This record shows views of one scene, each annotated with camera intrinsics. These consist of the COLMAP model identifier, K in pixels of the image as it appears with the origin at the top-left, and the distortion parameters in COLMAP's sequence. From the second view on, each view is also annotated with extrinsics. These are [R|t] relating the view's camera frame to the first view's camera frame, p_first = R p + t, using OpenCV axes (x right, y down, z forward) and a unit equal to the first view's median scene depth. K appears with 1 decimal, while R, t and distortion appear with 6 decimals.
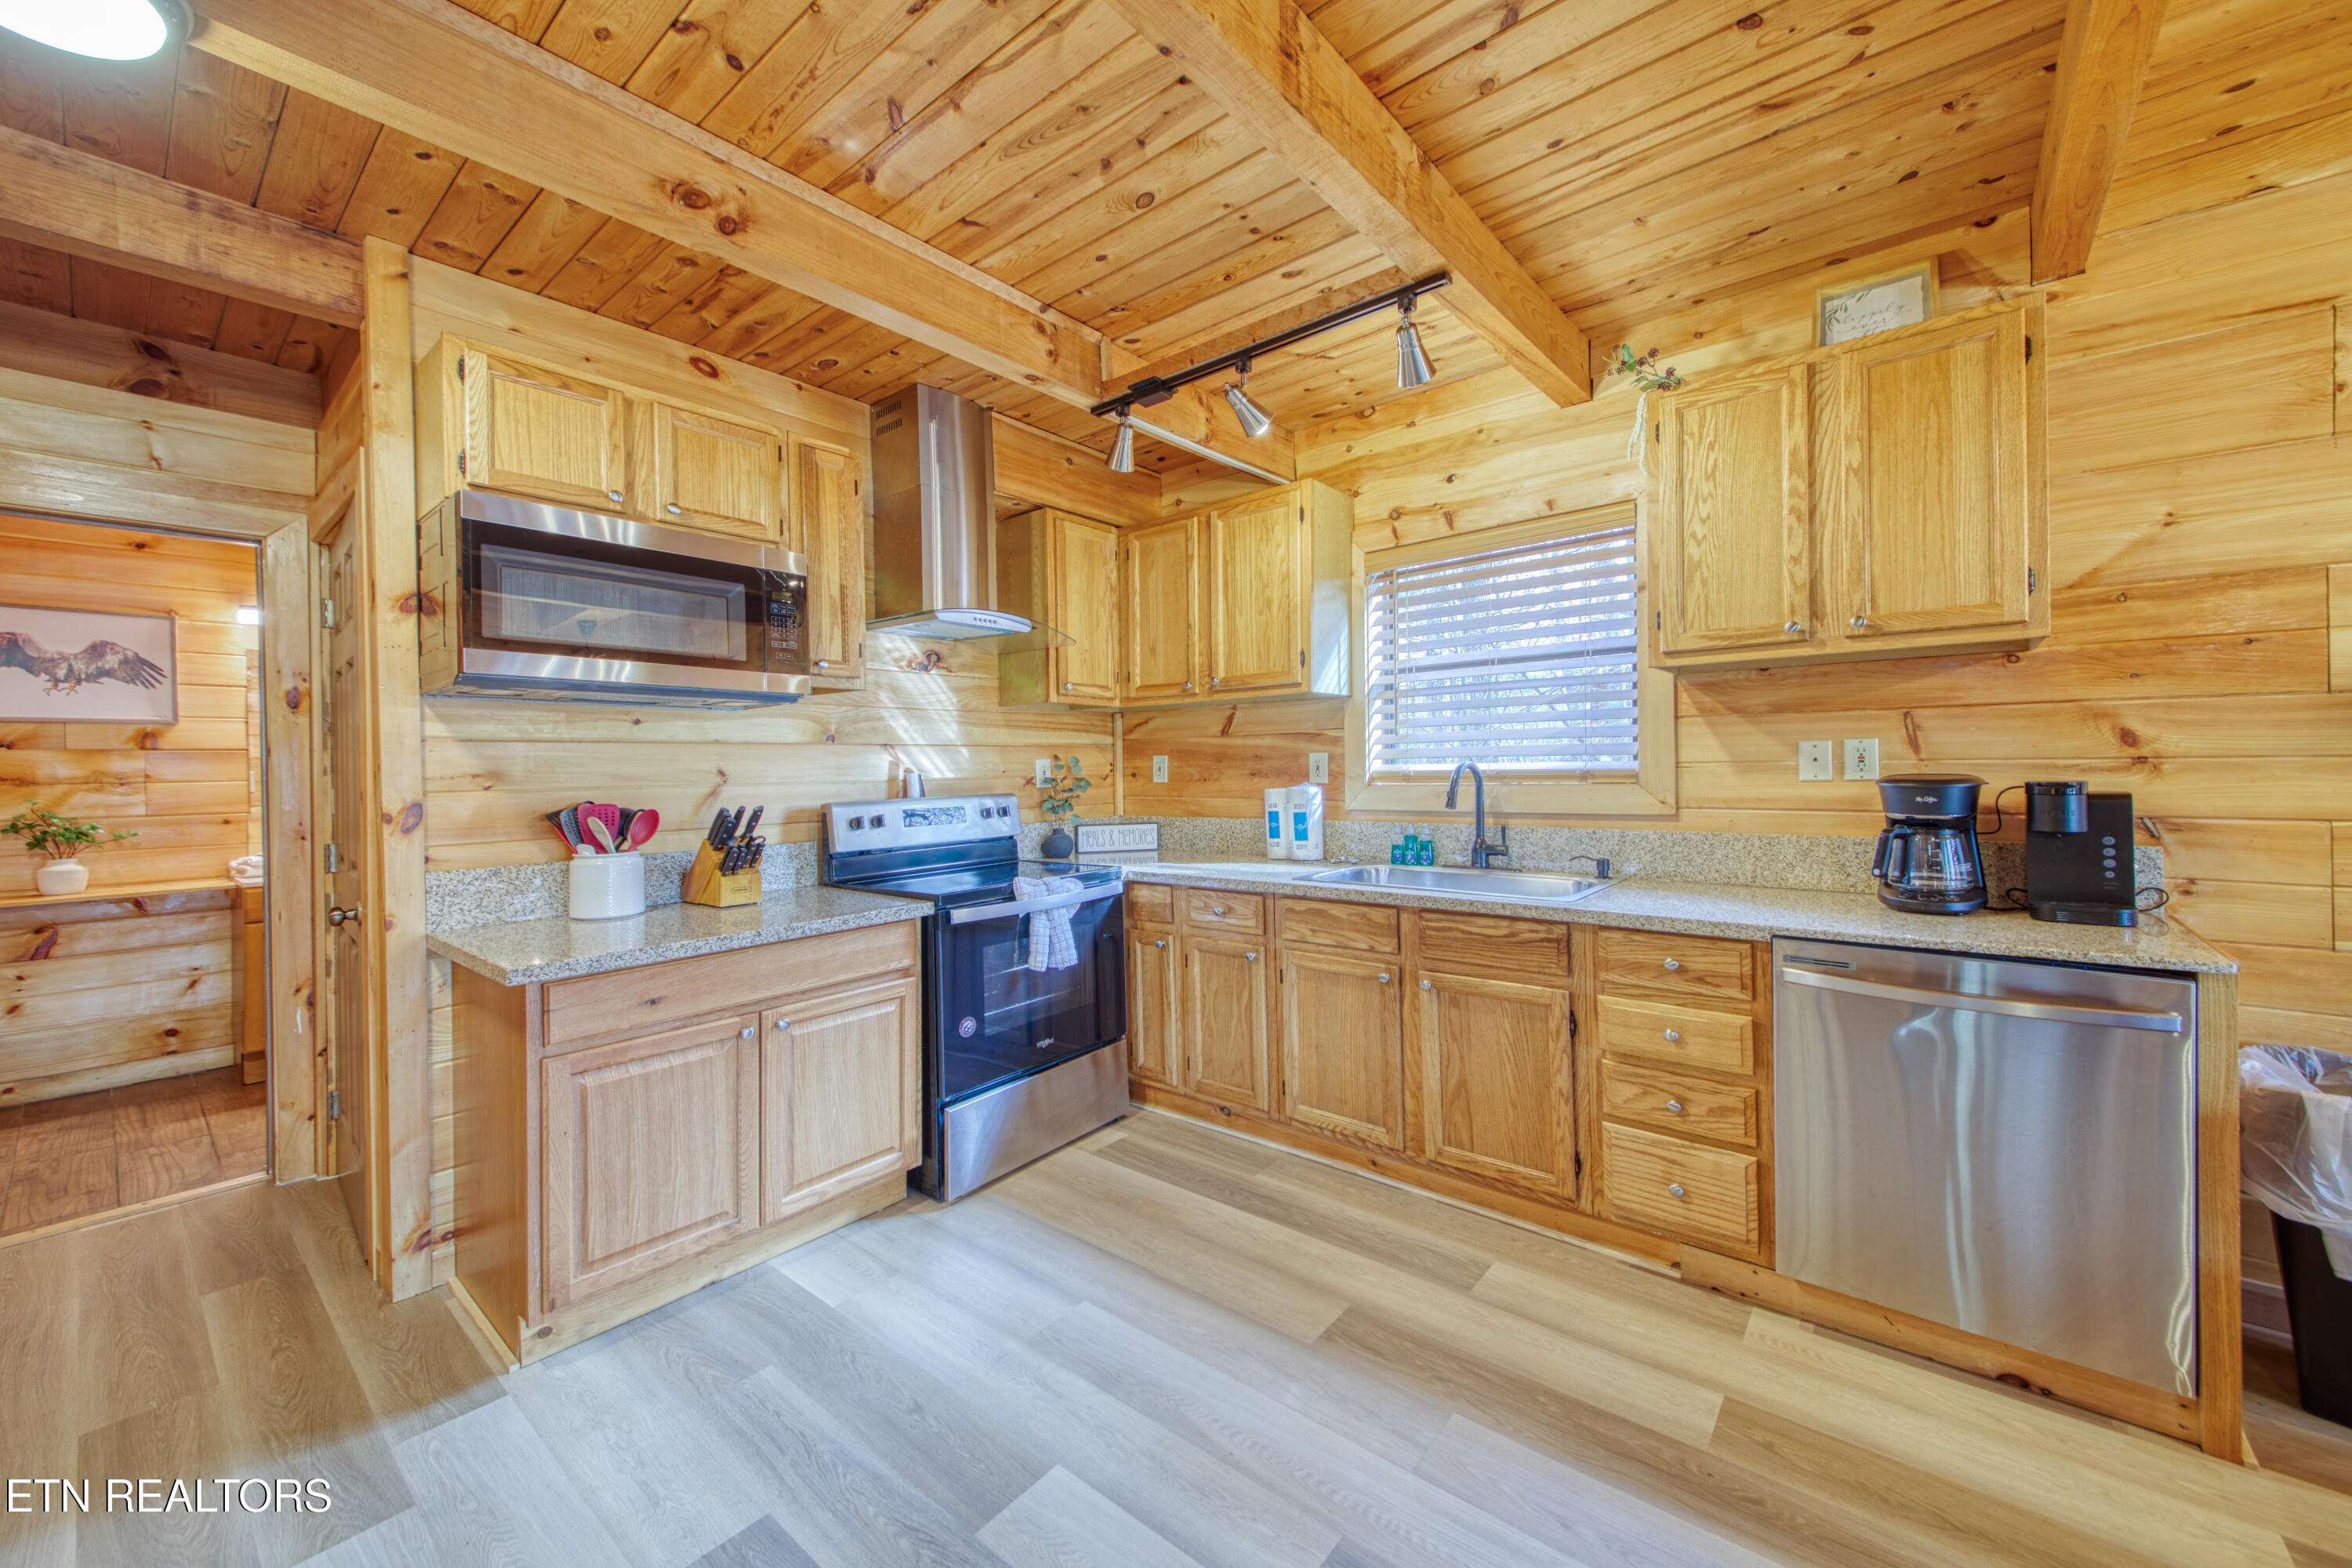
lens RADIAL K [[879.5, 0, 1257.1], [0, 879.5, 773.4], [0, 0, 1]] dist [0.039098, -0.000247]
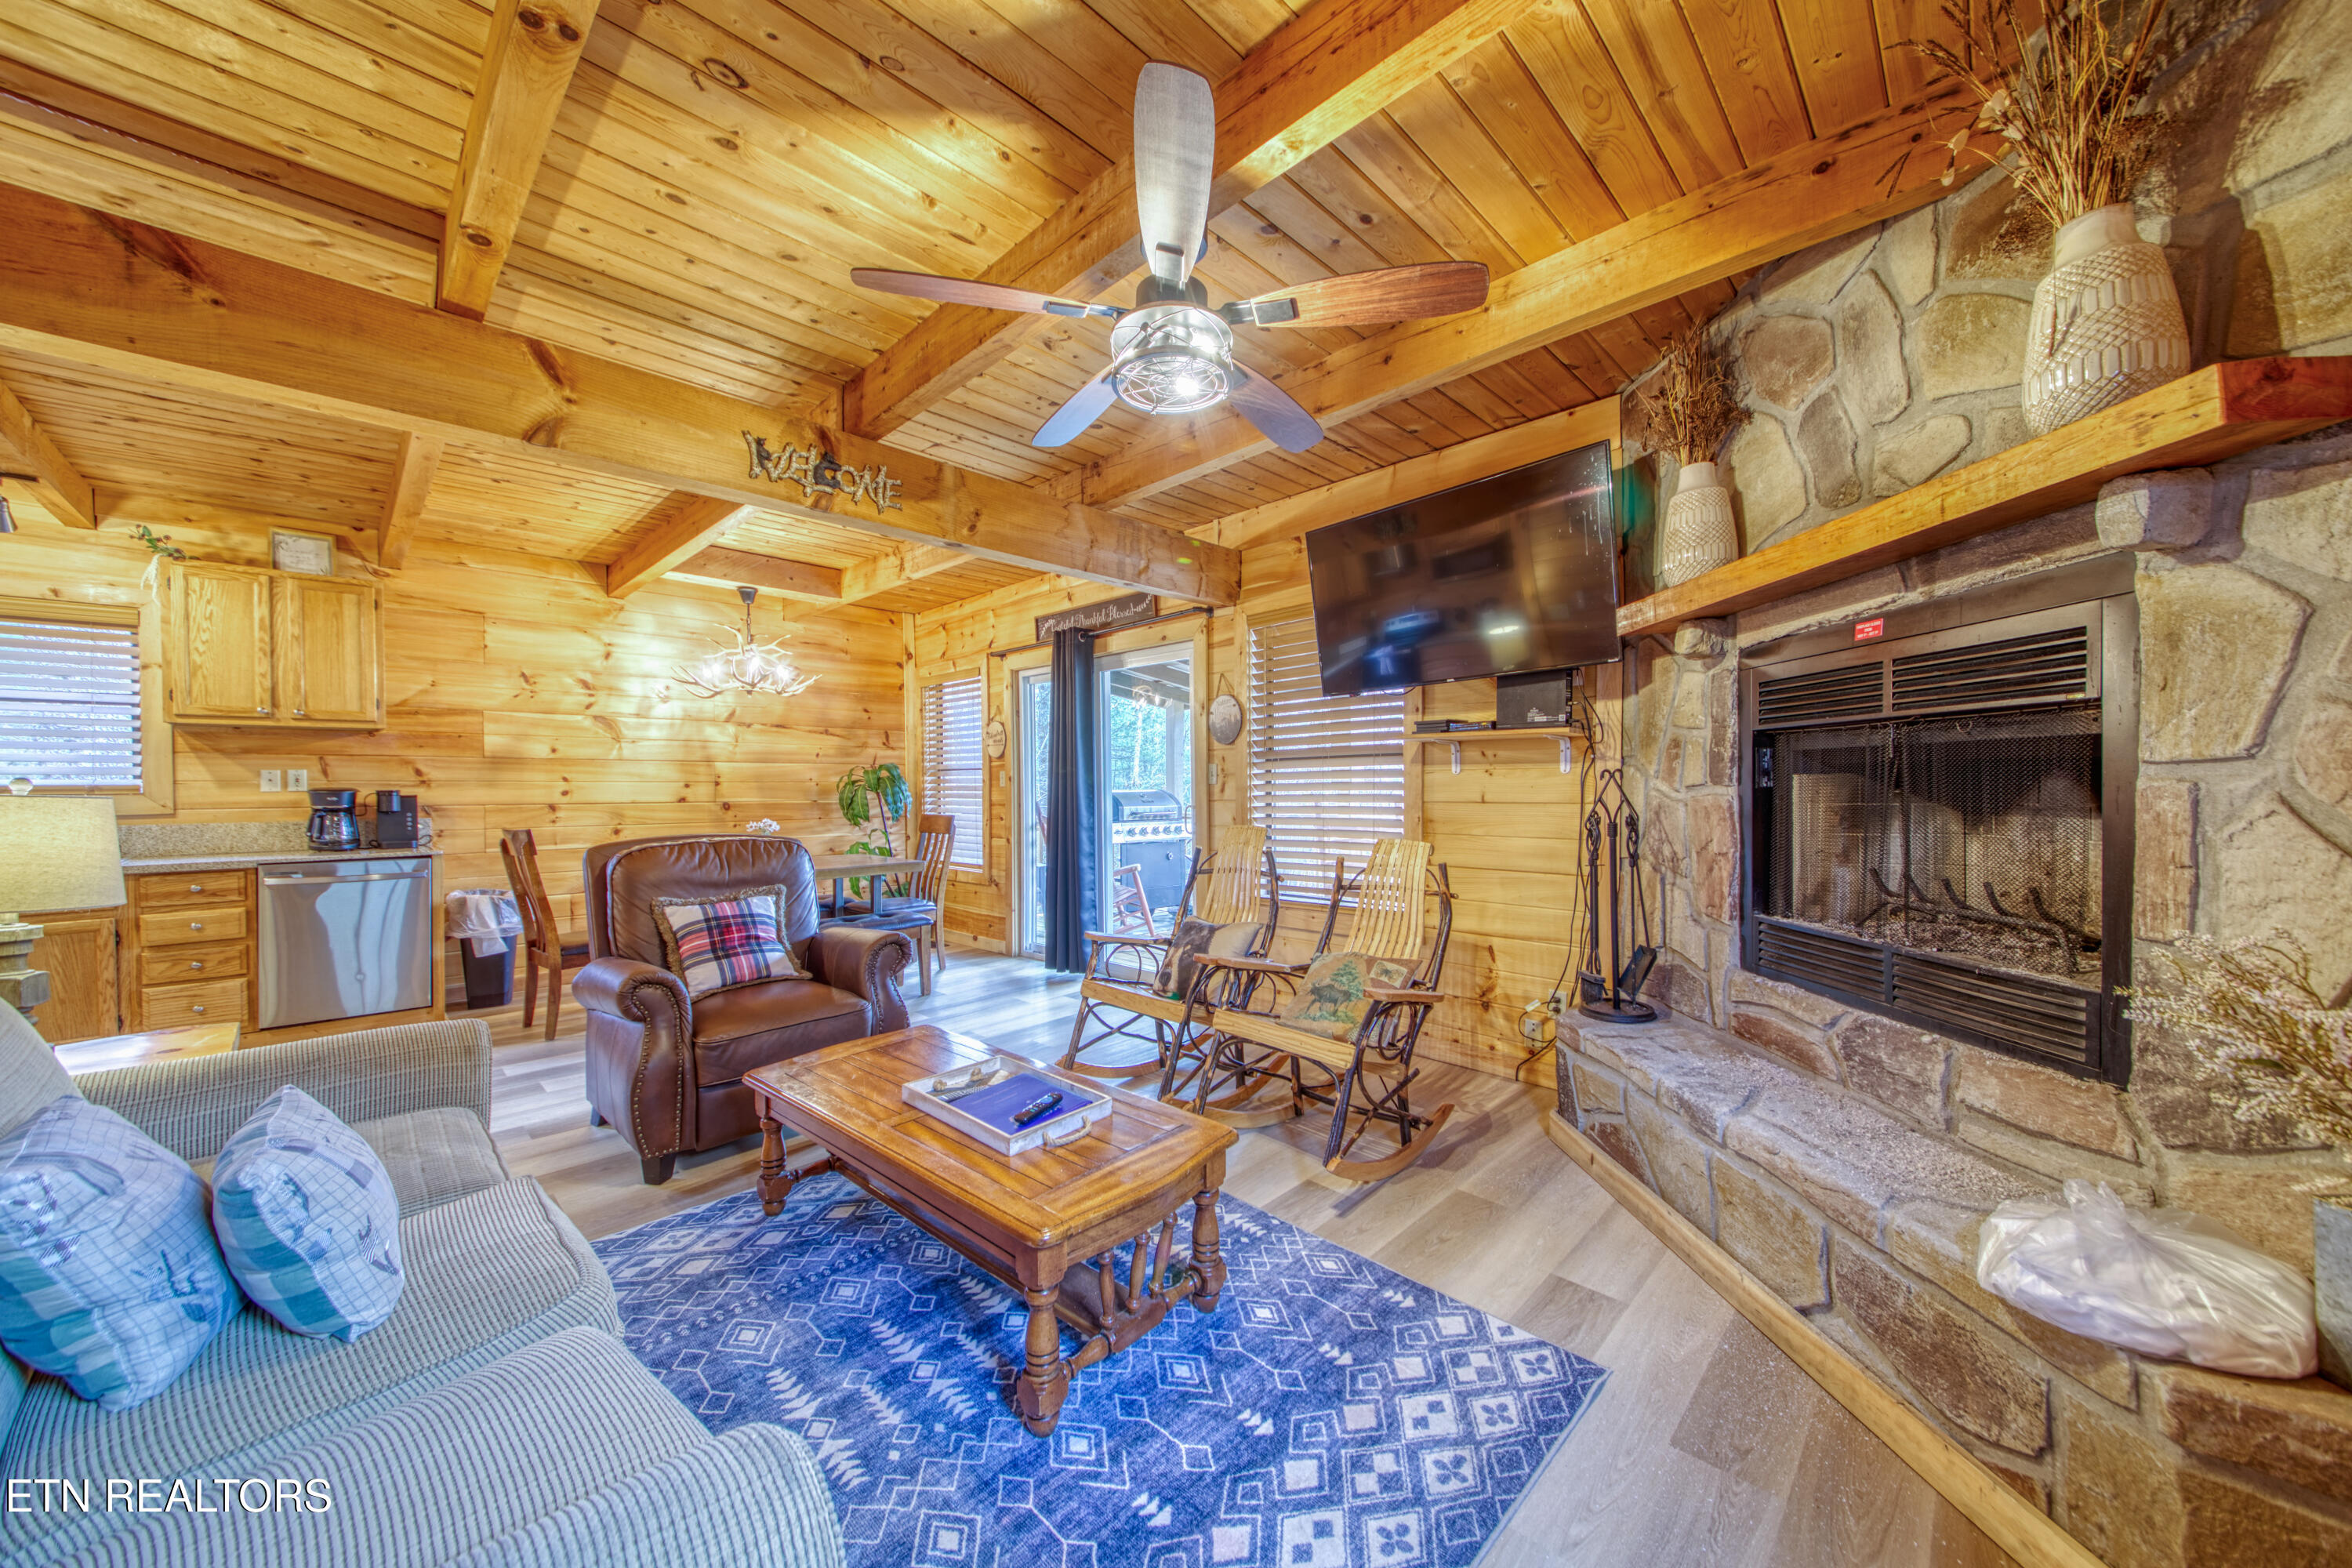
lens RADIAL K [[823.8, 0, 1176.0], [0, 823.8, 784.0], [0, 0, 1]] dist [-0.039801, 0.000112]
pose [[0.083932, 0.015821, 0.996346, -0.871331], [0.016954, 0.999707, -0.017302, 0.054962], [-0.996327, 0.018345, 0.083639, -1.059746]]
